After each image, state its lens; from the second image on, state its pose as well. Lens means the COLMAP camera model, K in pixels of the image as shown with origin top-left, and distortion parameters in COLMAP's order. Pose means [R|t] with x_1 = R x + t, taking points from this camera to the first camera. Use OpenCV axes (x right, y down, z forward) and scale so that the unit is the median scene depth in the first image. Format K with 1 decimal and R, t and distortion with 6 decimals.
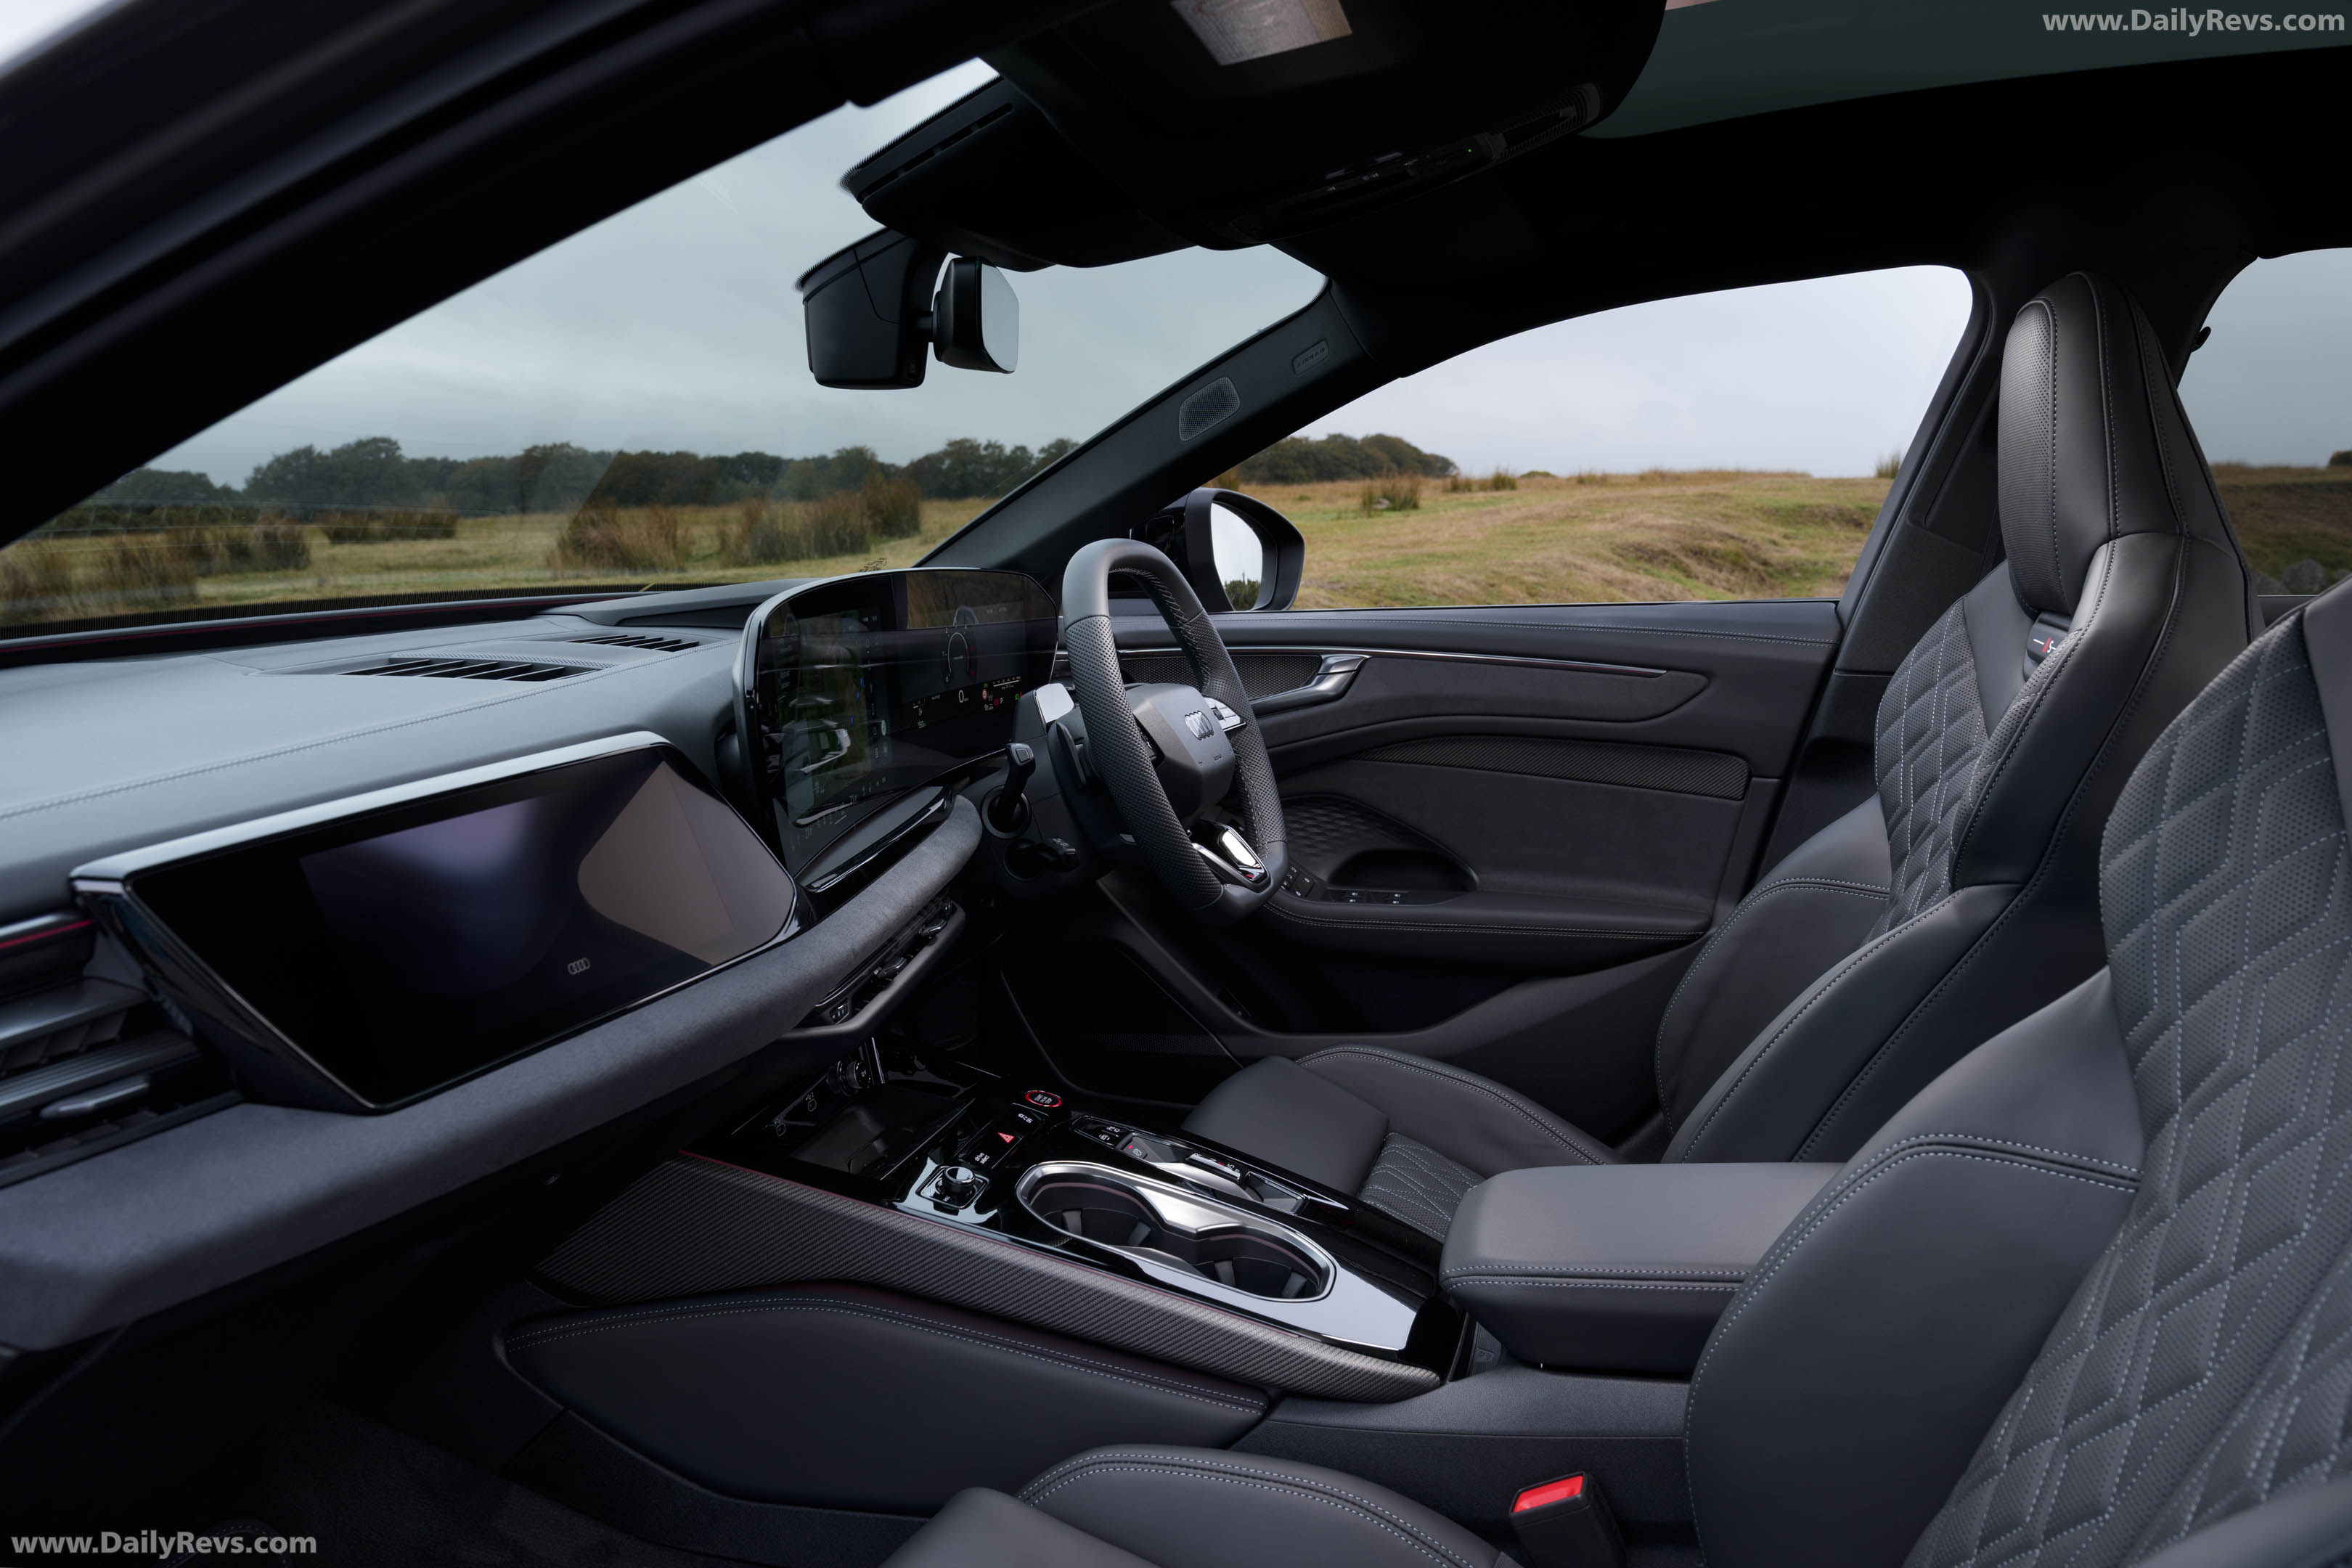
lens RADIAL K [[1712.4, 0, 1173.9], [0, 1712.4, 778.6], [0, 0, 1]] dist [-0.010078, 0.008432]
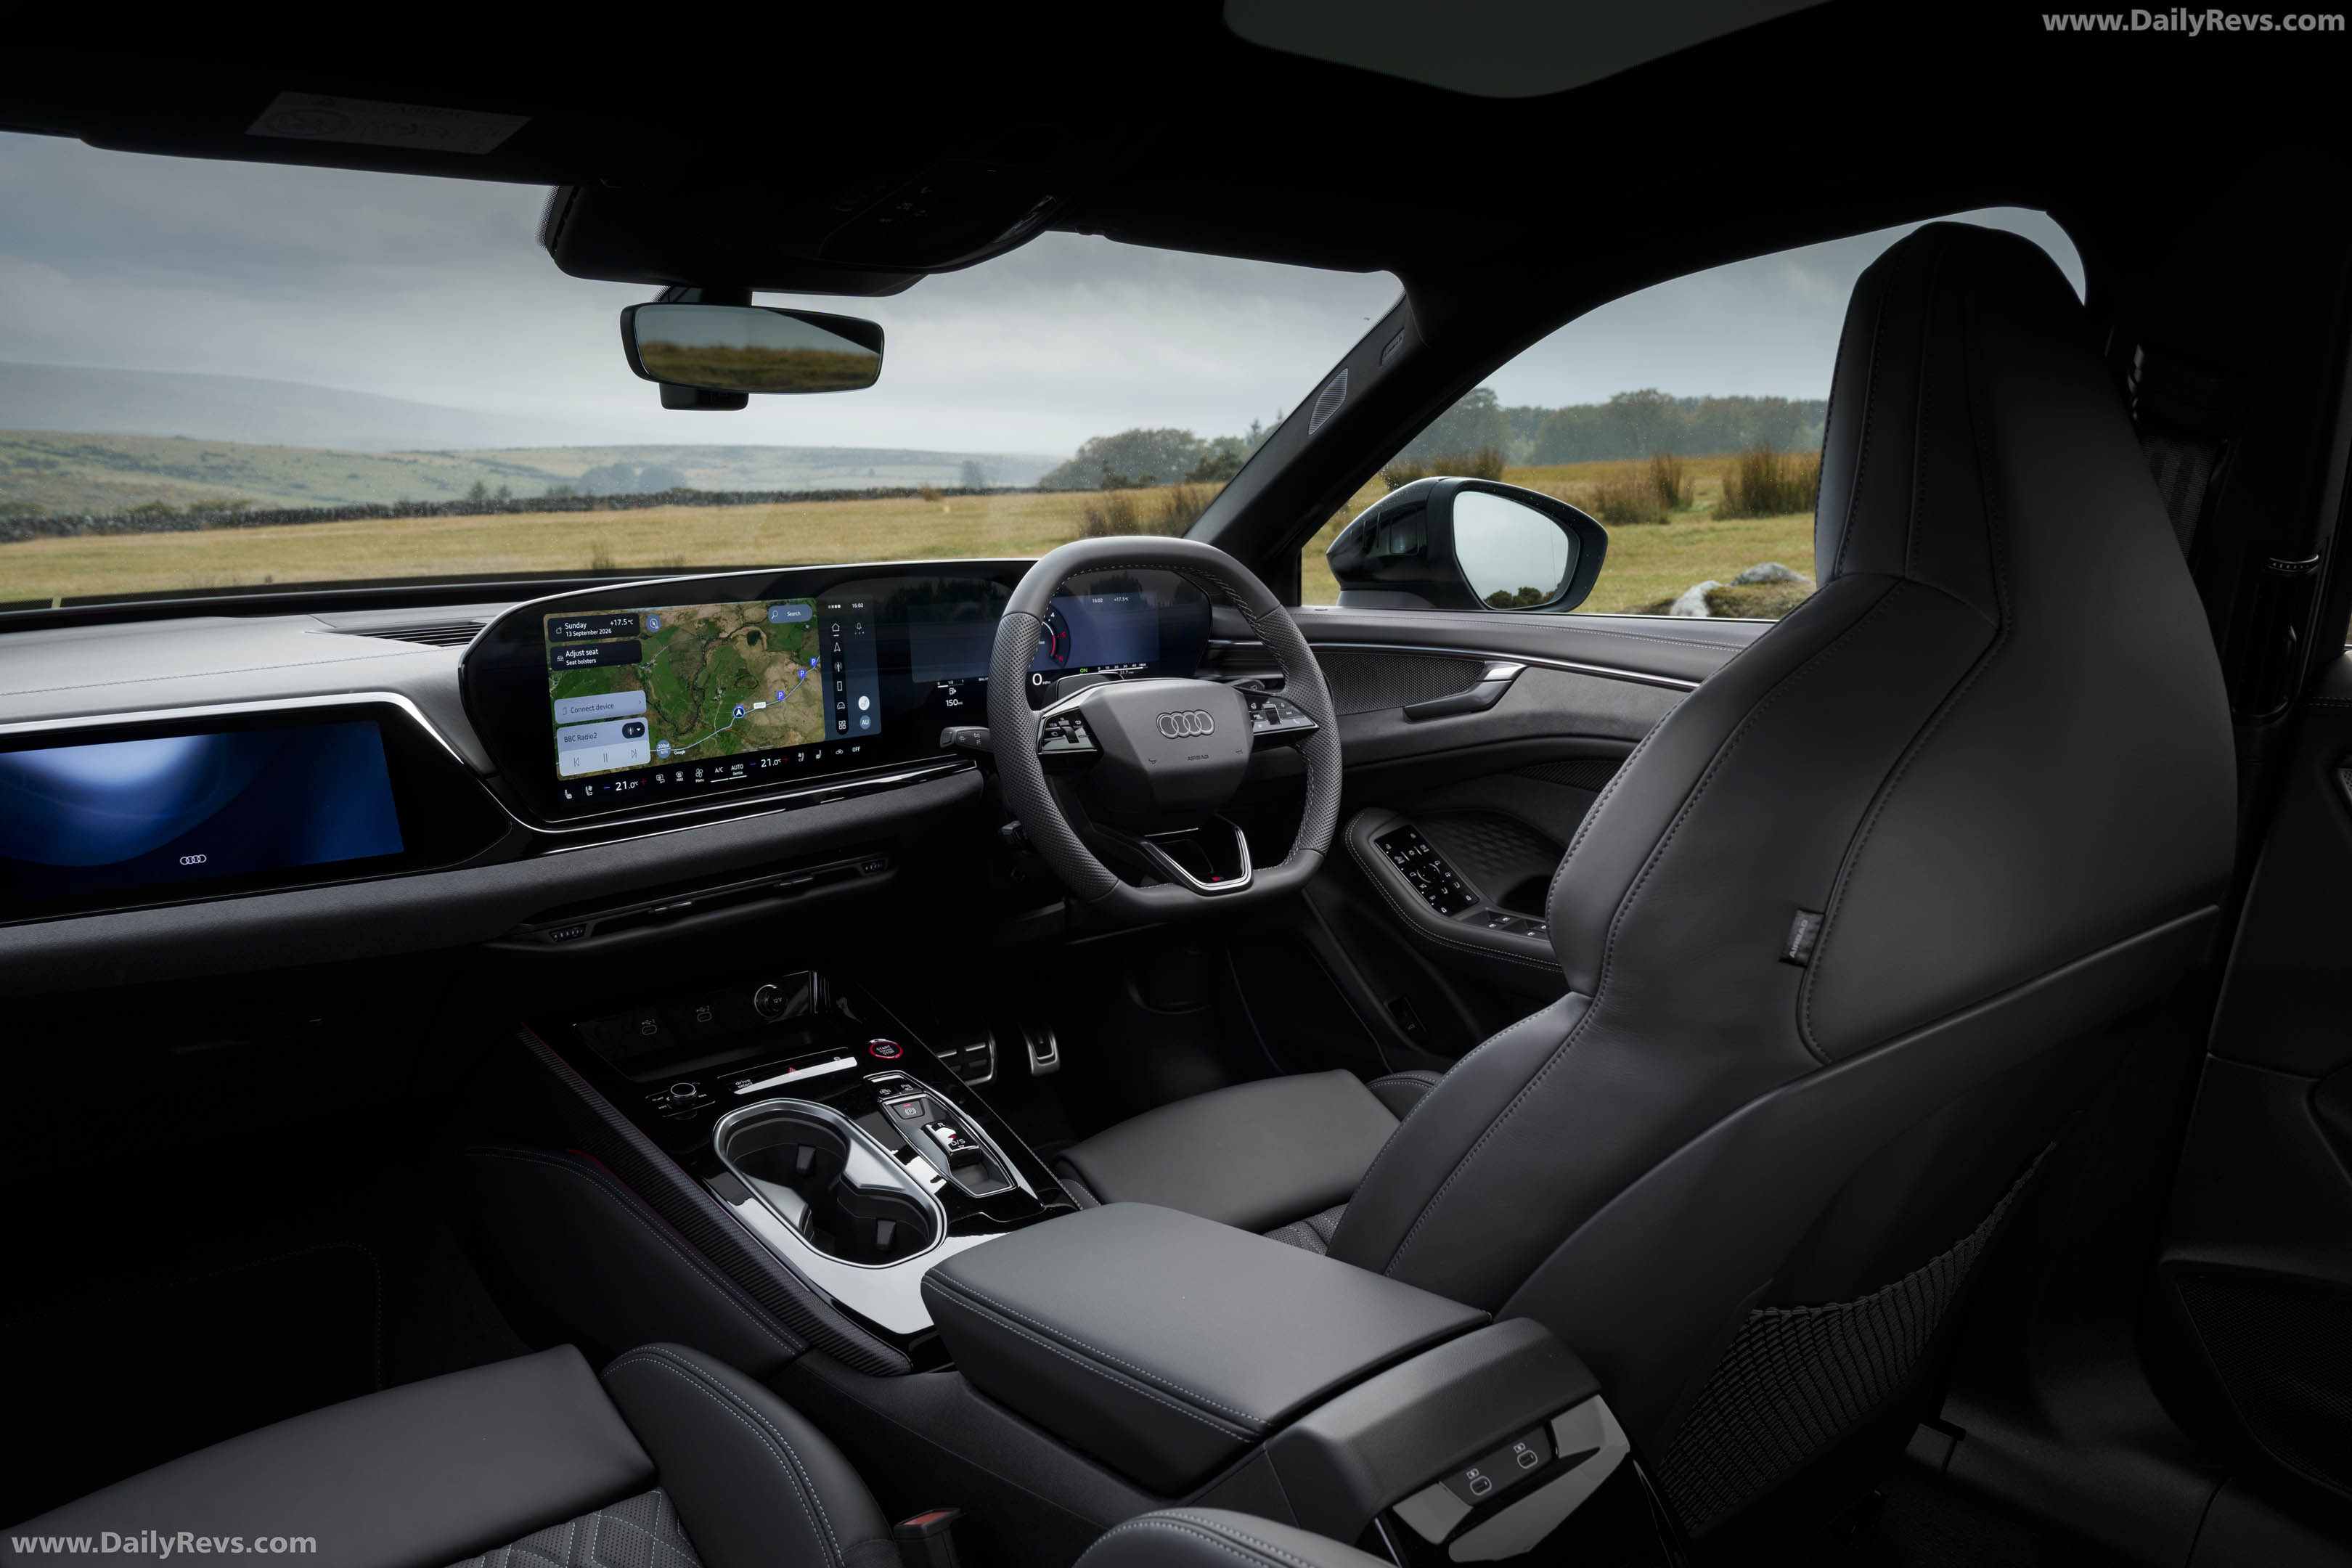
lens RADIAL K [[1712.4, 0, 1163.4], [0, 1712.4, 808.6], [0, 0, 1]] dist [-0.010078, 0.008432]
pose [[0.821660, 0.111167, -0.559032, 0.519702], [-0.084702, 0.993720, 0.073112, -0.048630], [0.563649, -0.012722, 0.825917, 0.144981]]
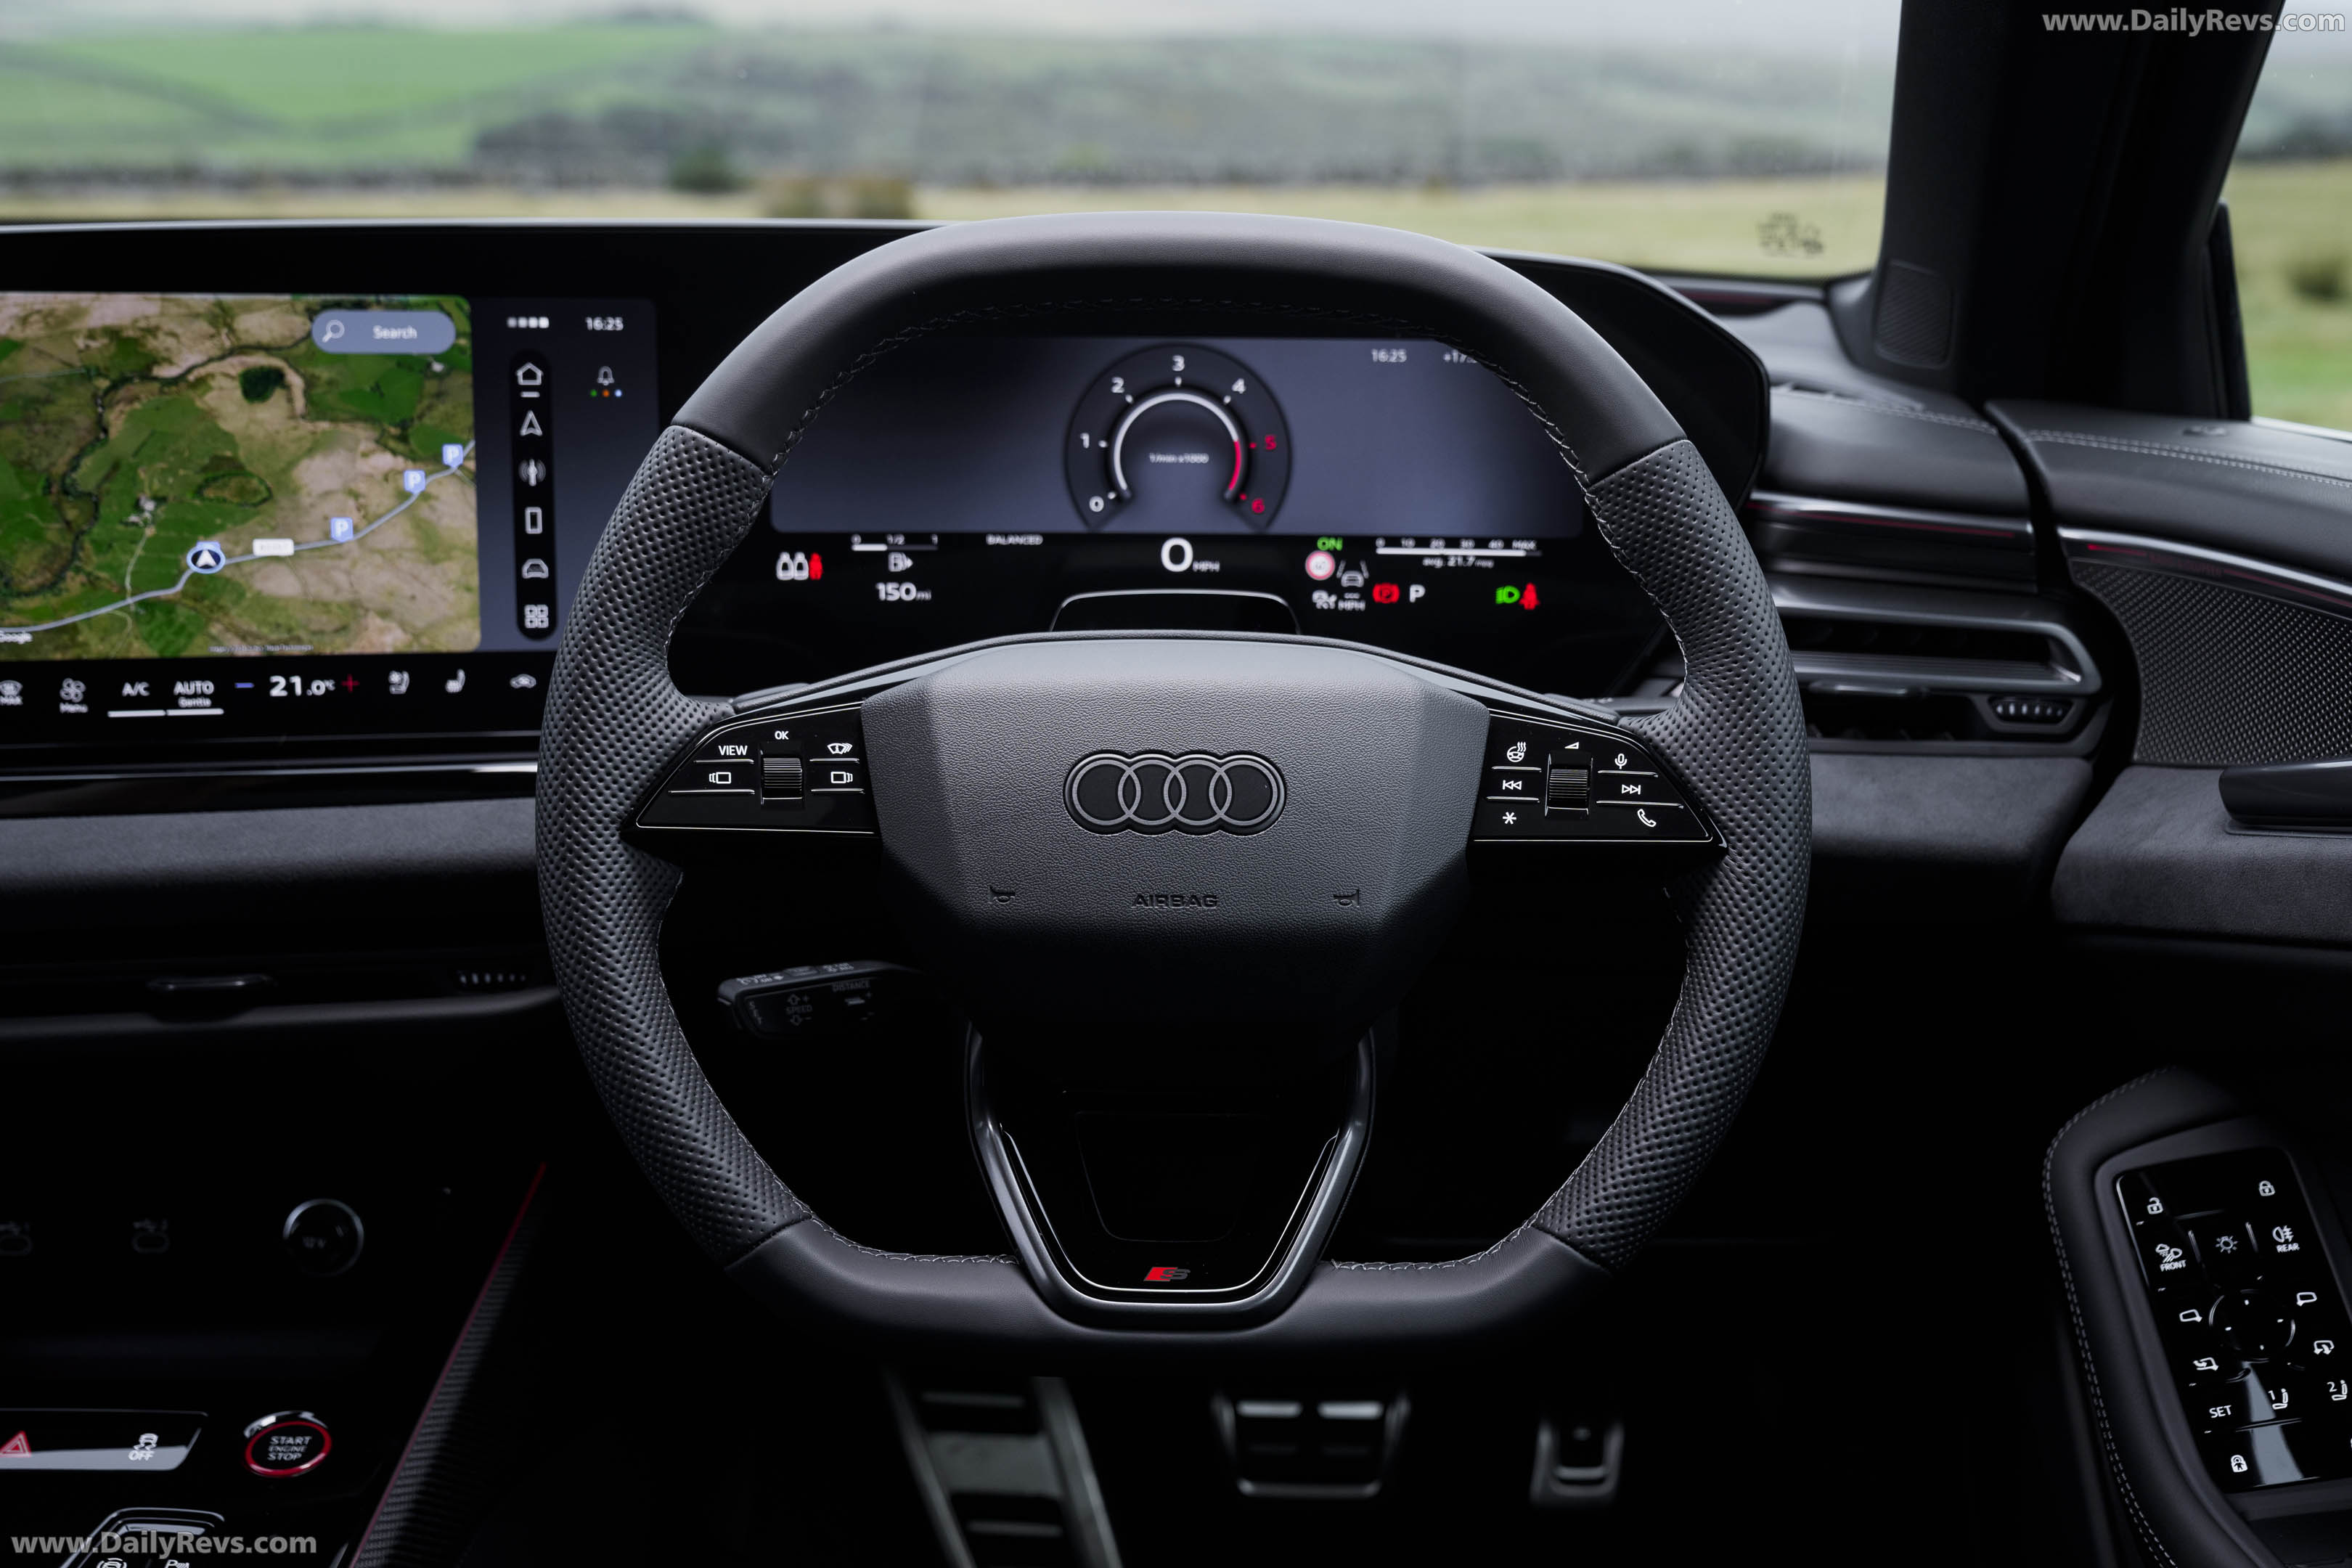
lens RADIAL K [[2843.0, 0, 1161.9], [0, 2843.0, 746.0], [0, 0, 1]] dist [0.007605, 0.000000]
pose [[0.257936, 0.221382, -0.940457, 0.481840], [-0.151002, 0.970670, 0.187080, -0.119893], [0.954289, 0.093756, 0.283800, 0.761361]]
